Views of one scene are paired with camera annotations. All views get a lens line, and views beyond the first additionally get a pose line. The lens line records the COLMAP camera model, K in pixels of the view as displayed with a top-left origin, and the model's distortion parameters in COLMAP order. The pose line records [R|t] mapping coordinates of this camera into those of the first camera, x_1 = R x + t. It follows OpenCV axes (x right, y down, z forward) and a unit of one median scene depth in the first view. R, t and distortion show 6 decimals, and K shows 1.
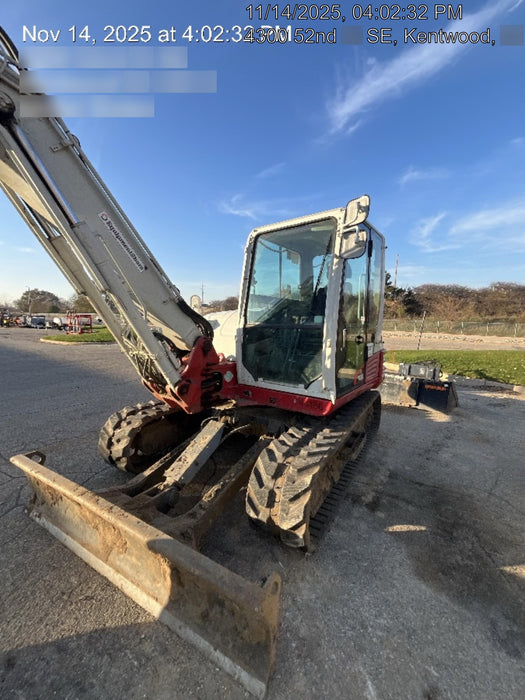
lens RADIAL K [[284.6, 0, 262.5], [0, 284.6, 350.0], [0, 0, 1]] dist [-0.000128, -0.000174]
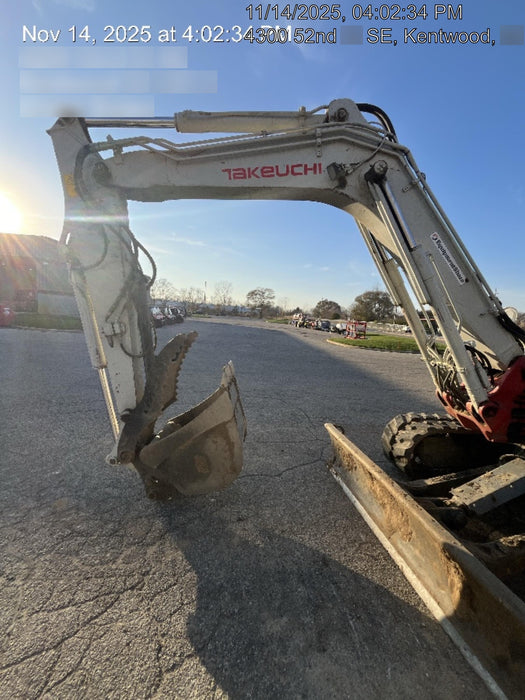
lens RADIAL K [[284.6, 0, 262.5], [0, 284.6, 350.0], [0, 0, 1]] dist [-0.000128, -0.000174]
pose [[0.634498, 0.125557, -0.762658, -0.069188], [-0.150638, 0.987885, 0.037312, 0.019975], [0.758103, 0.091211, 0.645724, -0.146415]]
